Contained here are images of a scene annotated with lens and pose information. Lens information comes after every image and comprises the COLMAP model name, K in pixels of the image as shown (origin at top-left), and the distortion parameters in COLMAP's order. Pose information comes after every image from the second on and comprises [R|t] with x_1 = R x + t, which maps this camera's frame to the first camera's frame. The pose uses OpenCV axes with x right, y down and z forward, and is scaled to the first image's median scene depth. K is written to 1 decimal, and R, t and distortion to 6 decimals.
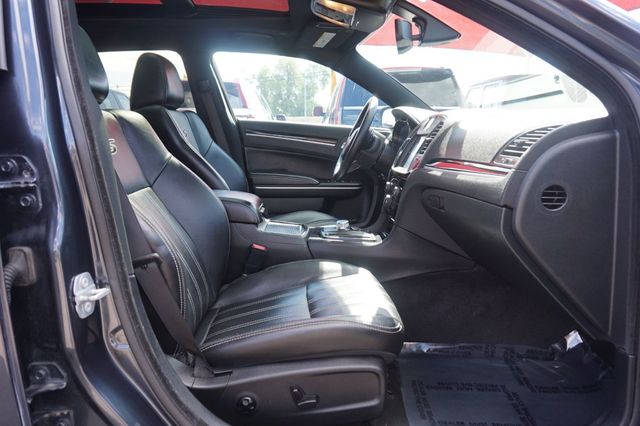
lens RADIAL K [[440.2, 0, 320.0], [0, 440.2, 213.0], [0, 0, 1]] dist [-0.029271, 0.033870]
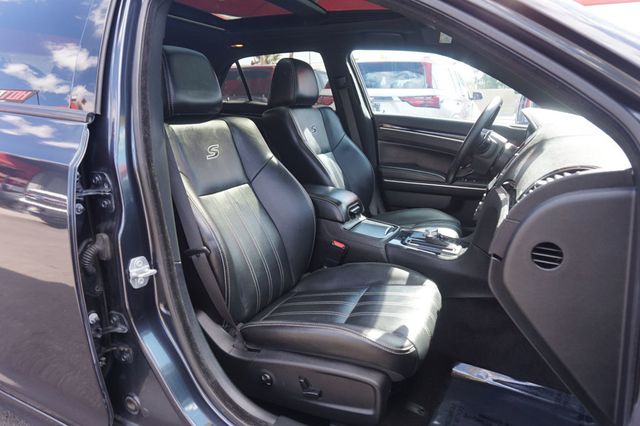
lens RADIAL K [[440.2, 0, 320.0], [0, 440.2, 213.0], [0, 0, 1]] dist [-0.029271, 0.033870]
pose [[0.886303, 0.120431, -0.447172, 0.436845], [-0.090205, 0.991995, 0.088374, -0.133555], [0.454235, -0.037989, 0.890072, 0.013734]]
